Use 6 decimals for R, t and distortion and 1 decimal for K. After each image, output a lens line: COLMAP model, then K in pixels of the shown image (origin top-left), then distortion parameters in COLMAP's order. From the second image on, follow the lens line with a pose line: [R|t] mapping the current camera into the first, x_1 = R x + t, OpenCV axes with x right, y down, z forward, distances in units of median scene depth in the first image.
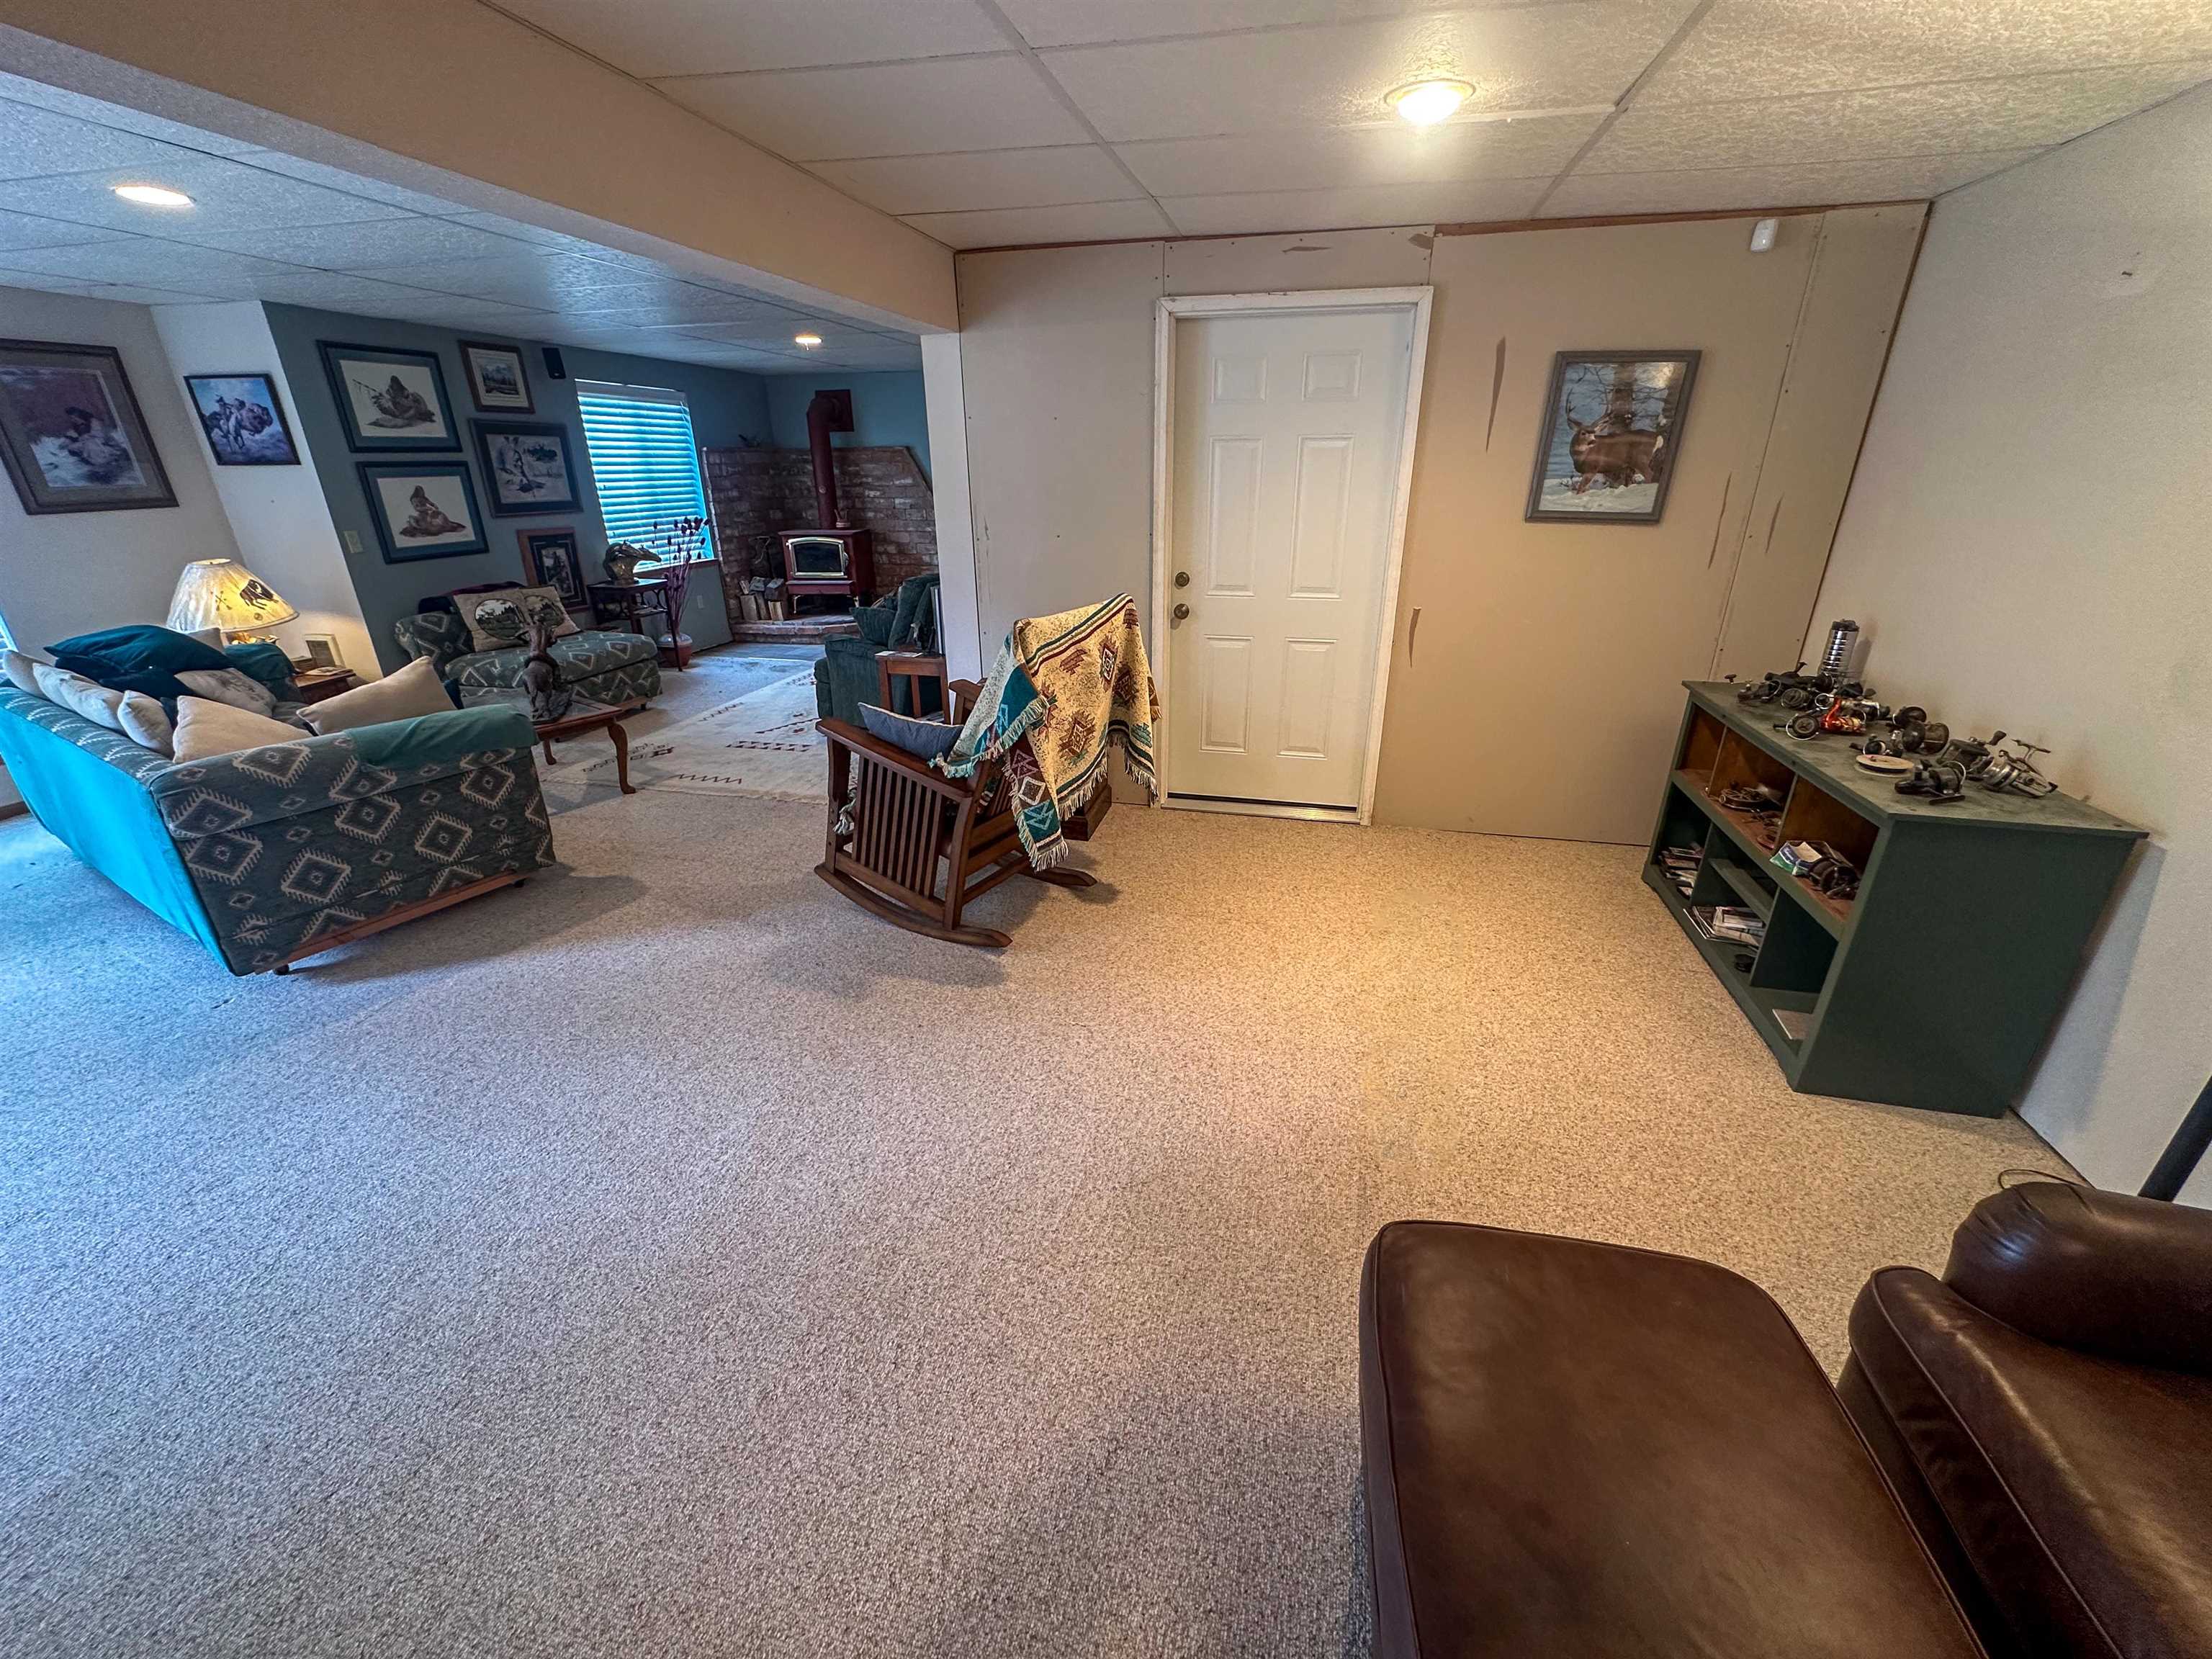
lens RADIAL K [[882.1, 0, 1106.1], [0, 882.1, 830.8], [0, 0, 1]] dist [-0.003215, 0.001163]
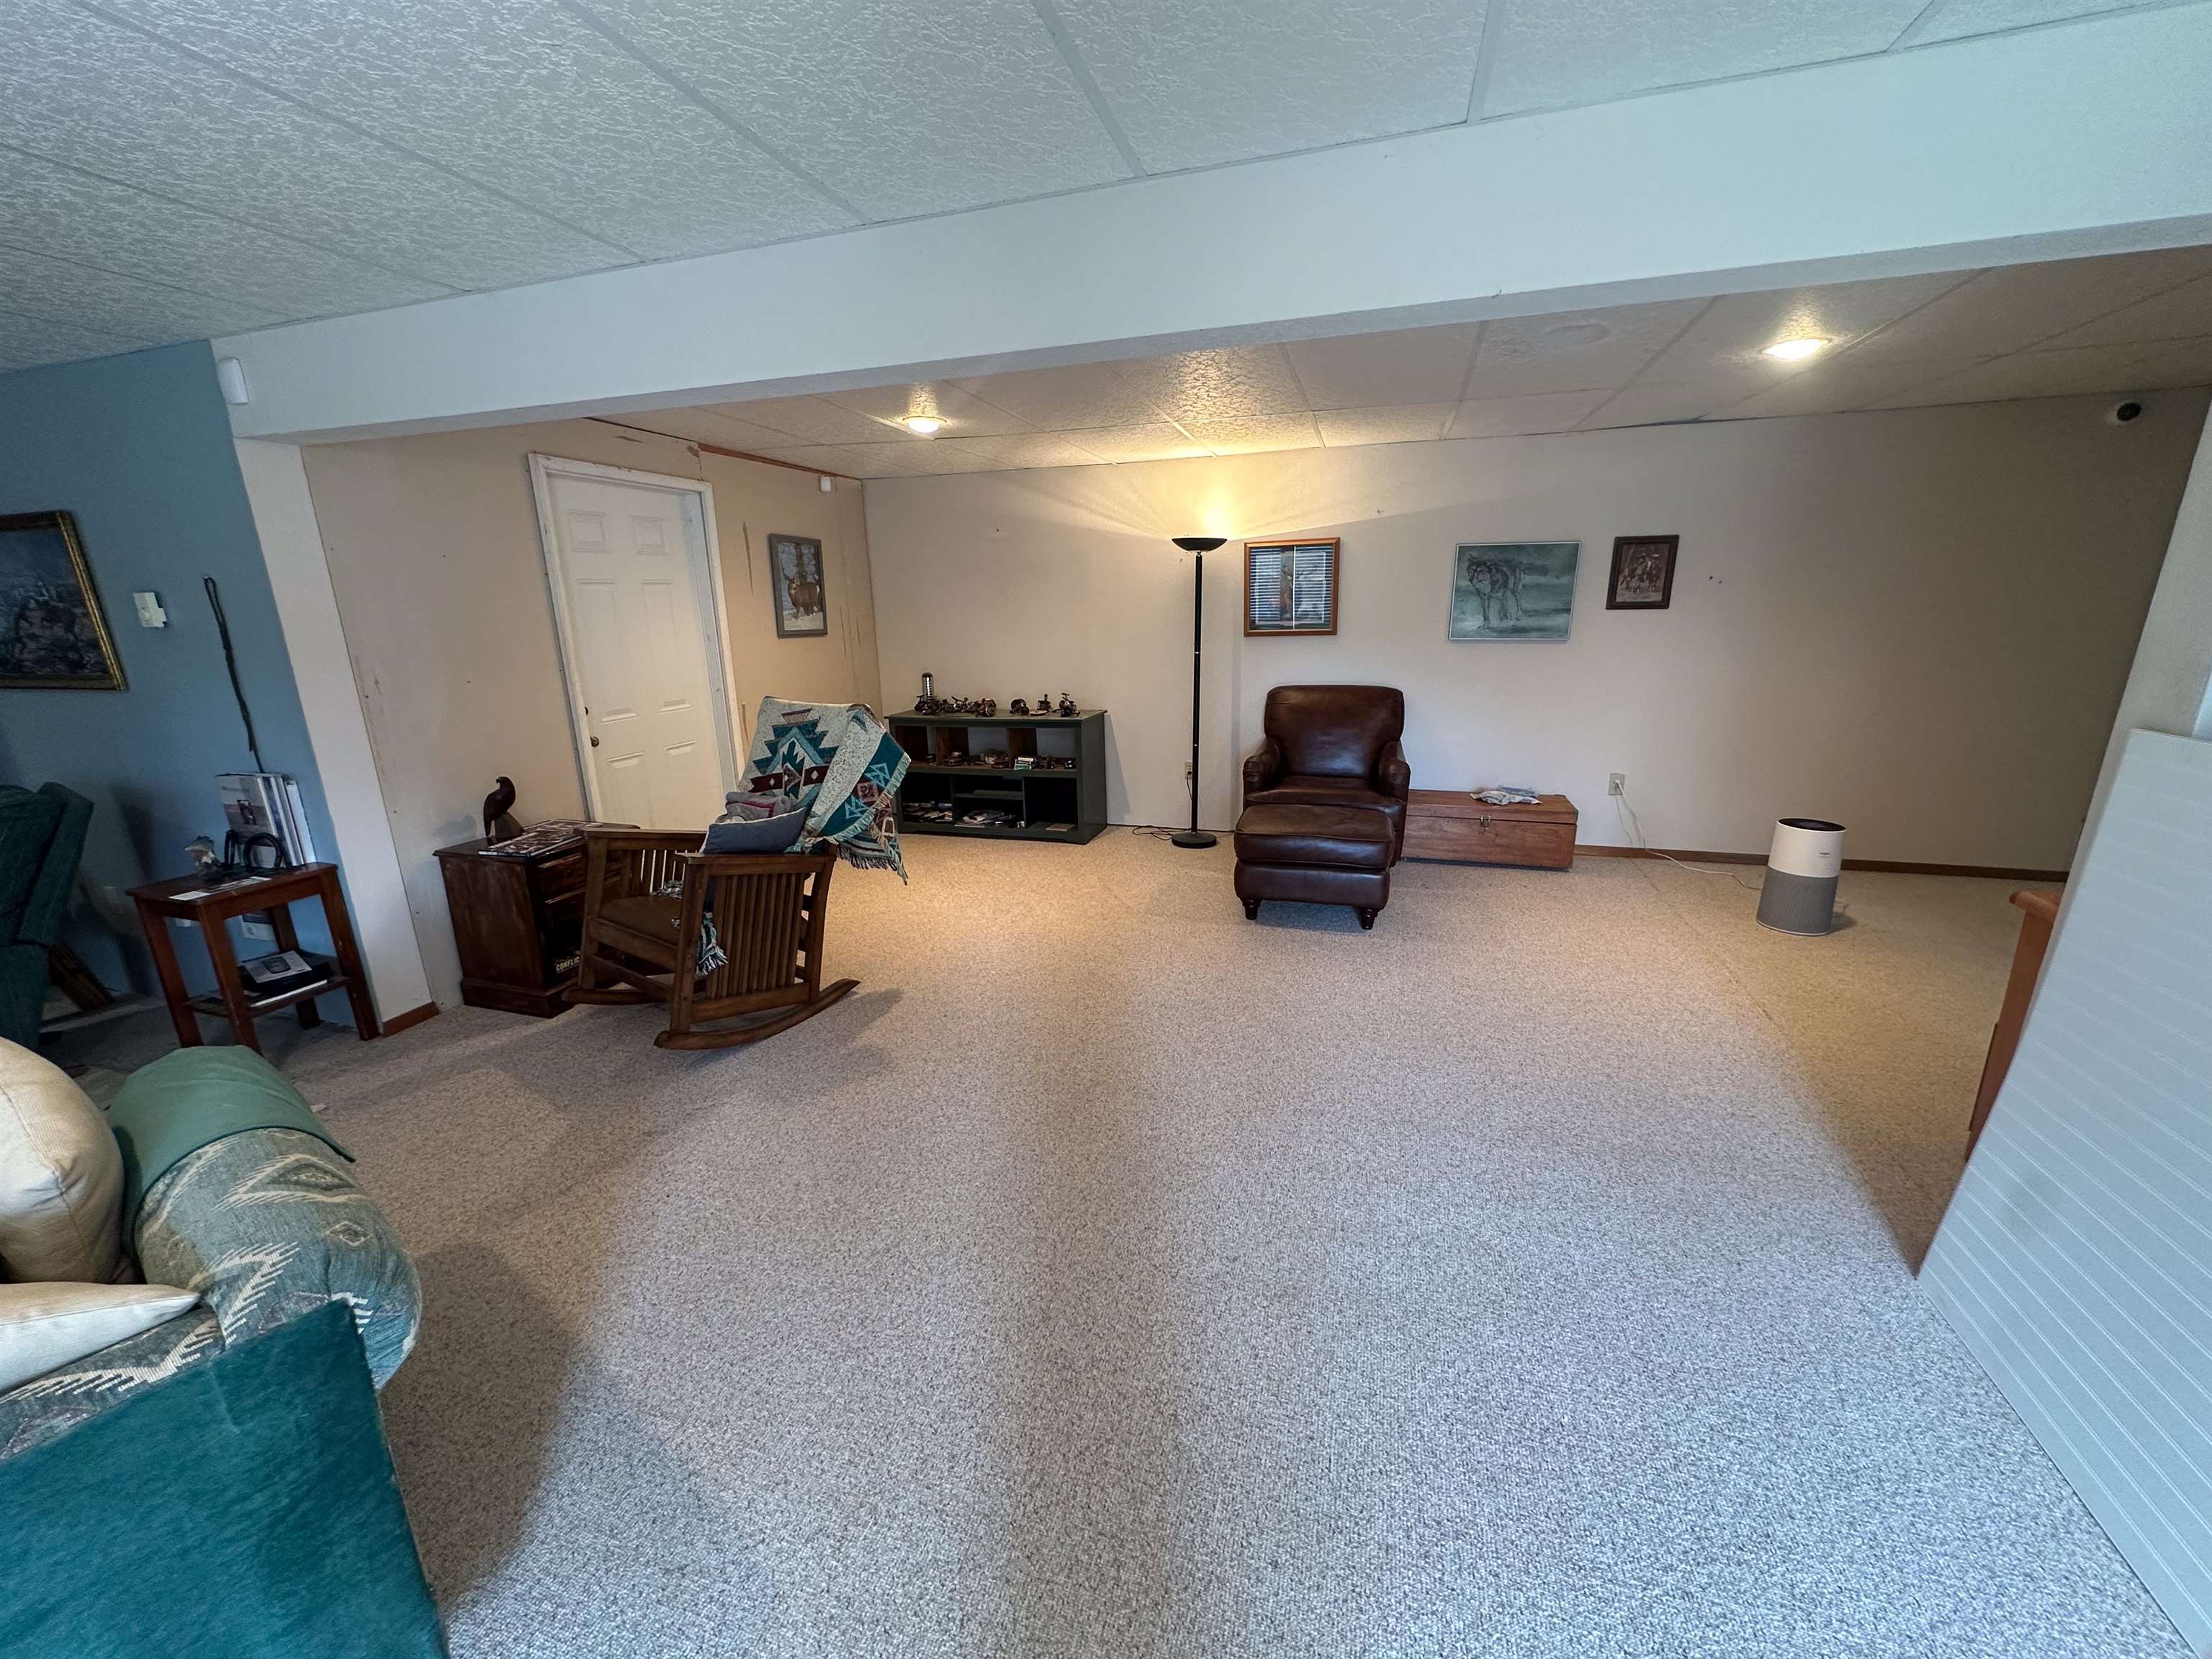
lens RADIAL K [[882.1, 0, 1109.3], [0, 882.1, 828.7], [0, 0, 1]] dist [-0.003215, 0.001163]
pose [[0.065721, -0.246310, 0.966960, -0.659732], [0.407996, 0.890982, 0.199227, -0.083856], [-0.910615, 0.381422, 0.159050, 0.238136]]
